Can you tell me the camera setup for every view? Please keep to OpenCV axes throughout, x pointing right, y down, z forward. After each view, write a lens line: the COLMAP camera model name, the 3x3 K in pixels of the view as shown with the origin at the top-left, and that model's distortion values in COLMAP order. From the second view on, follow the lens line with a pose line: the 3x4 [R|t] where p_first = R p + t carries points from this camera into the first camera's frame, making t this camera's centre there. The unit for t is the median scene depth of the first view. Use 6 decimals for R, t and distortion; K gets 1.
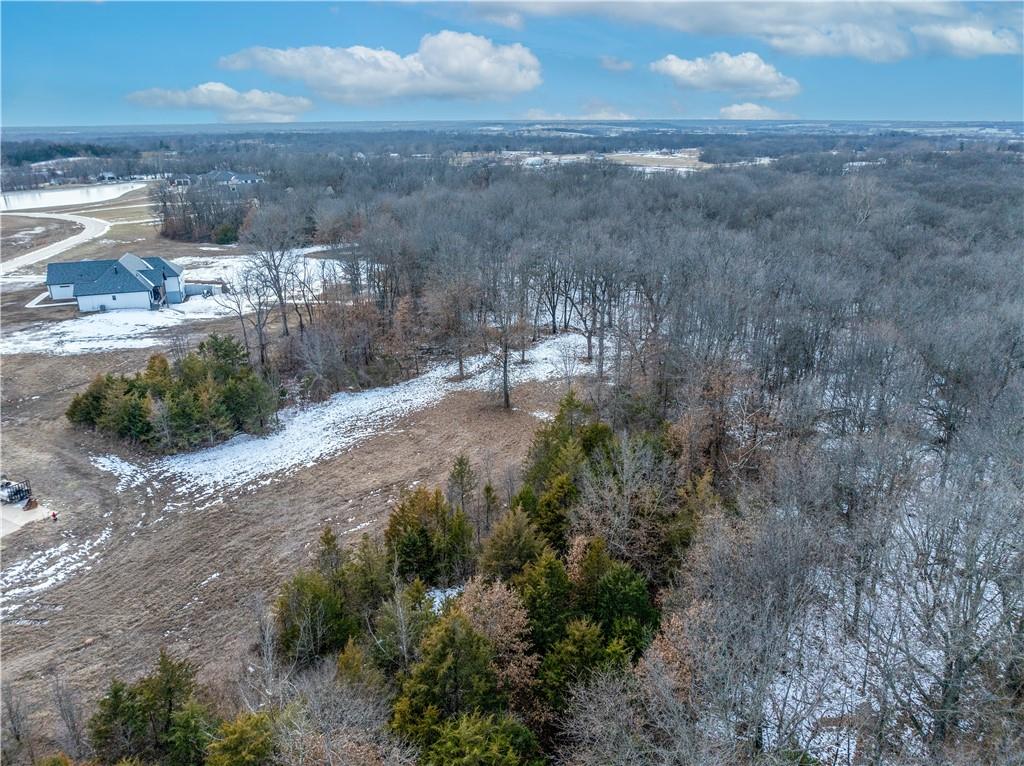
lens RADIAL K [[719.6, 0, 507.4], [0, 719.6, 382.5], [0, 0, 1]] dist [-0.049163, 0.023241]
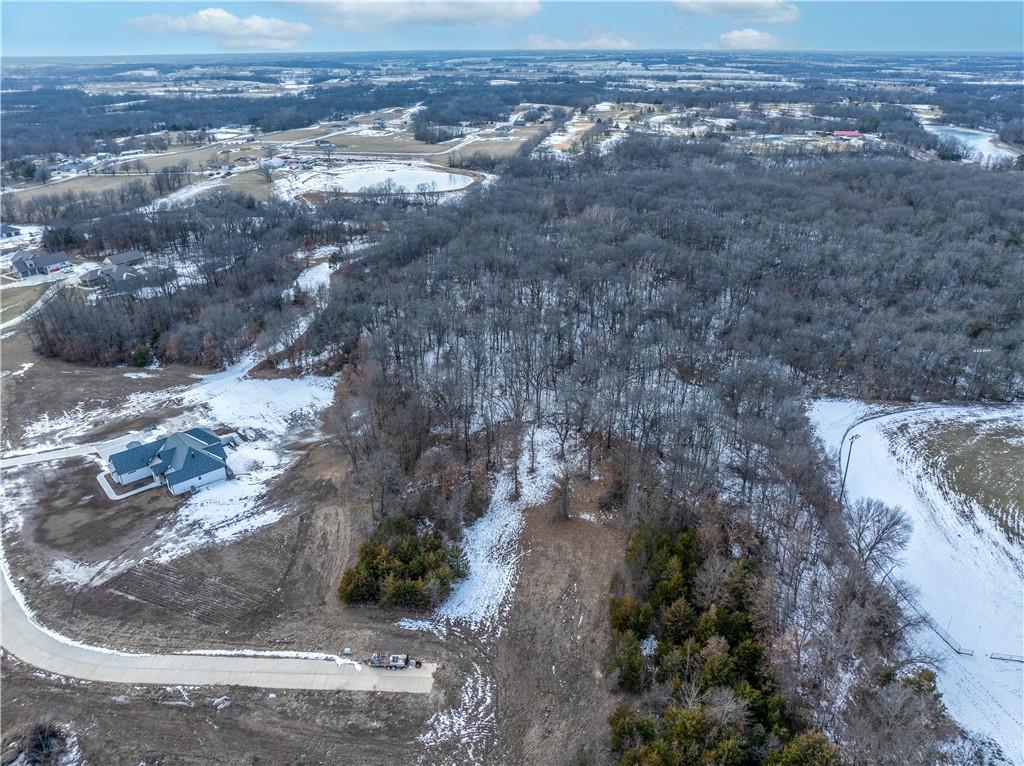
lens RADIAL K [[719.6, 0, 507.4], [0, 719.6, 382.5], [0, 0, 1]] dist [-0.049163, 0.023241]
pose [[0.907822, -0.179686, 0.378910, -0.564986], [0.146117, 0.982463, 0.115825, -0.390782], [-0.393077, -0.049783, 0.918157, -0.399583]]
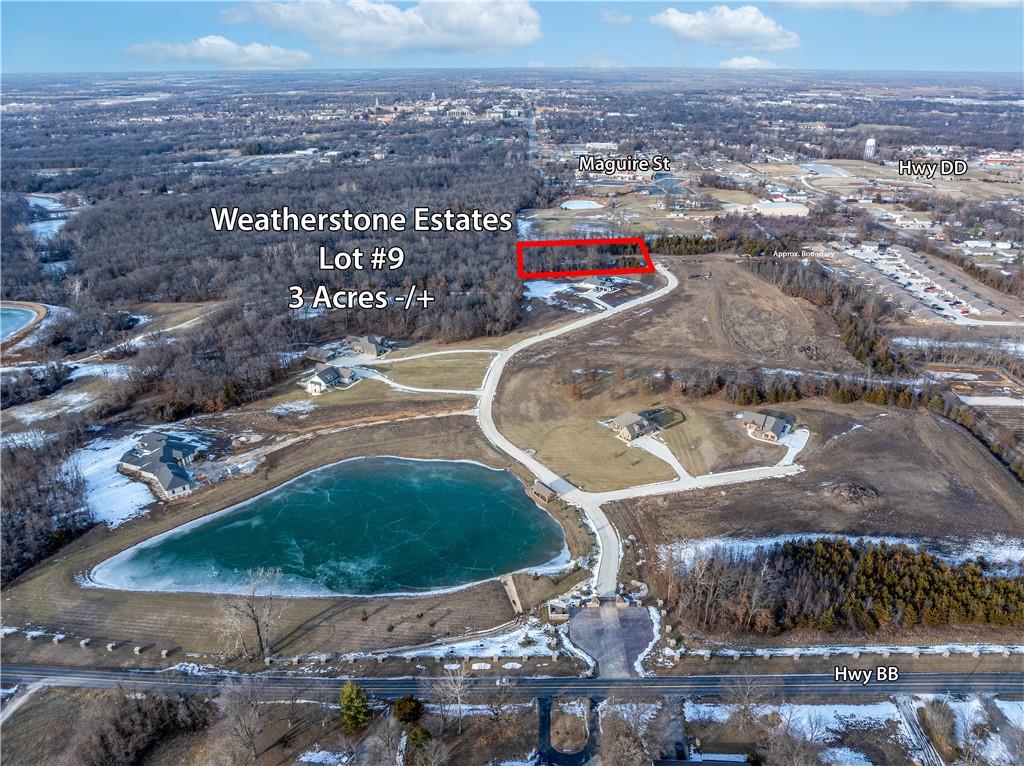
lens RADIAL K [[719.6, 0, 507.4], [0, 719.6, 382.5], [0, 0, 1]] dist [-0.049163, 0.023241]
pose [[-0.511670, -0.359538, 0.780337, -4.218304], [0.290695, 0.782226, 0.551017, -2.399839], [-0.808511, 0.508779, -0.295725, 3.390329]]
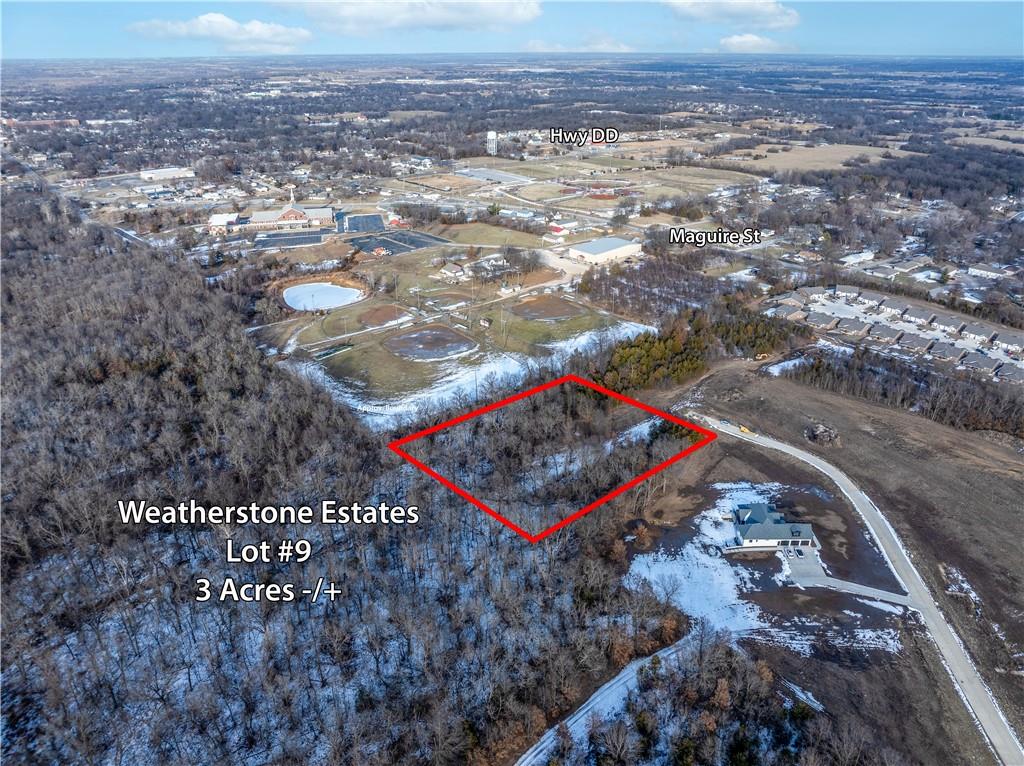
lens RADIAL K [[719.6, 0, 507.4], [0, 719.6, 382.5], [0, 0, 1]] dist [-0.049163, 0.023241]
pose [[-0.954584, -0.118204, 0.273491, -0.440813], [0.113381, 0.704750, 0.700337, -2.093646], [-0.275526, 0.699539, -0.659341, 2.546891]]
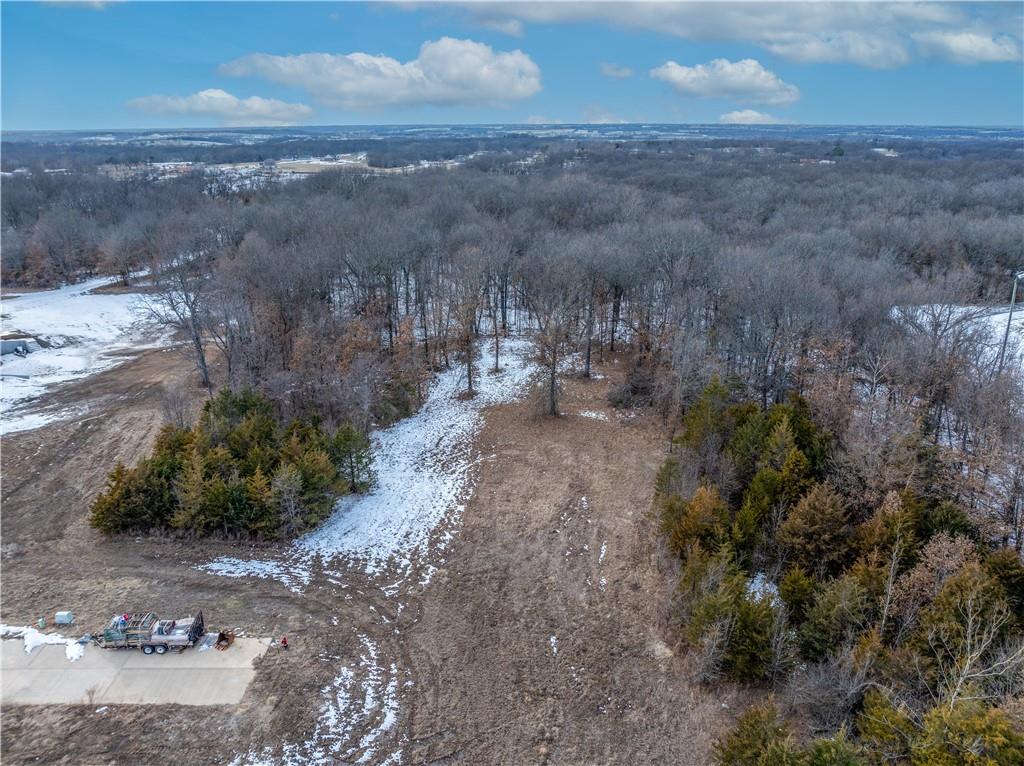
lens RADIAL K [[719.6, 0, 507.4], [0, 719.6, 382.5], [0, 0, 1]] dist [-0.049163, 0.023241]
pose [[0.884358, -0.157536, 0.439424, -0.382654], [0.160875, 0.986522, 0.029906, -0.037405], [-0.438213, 0.044245, 0.897782, 0.104172]]
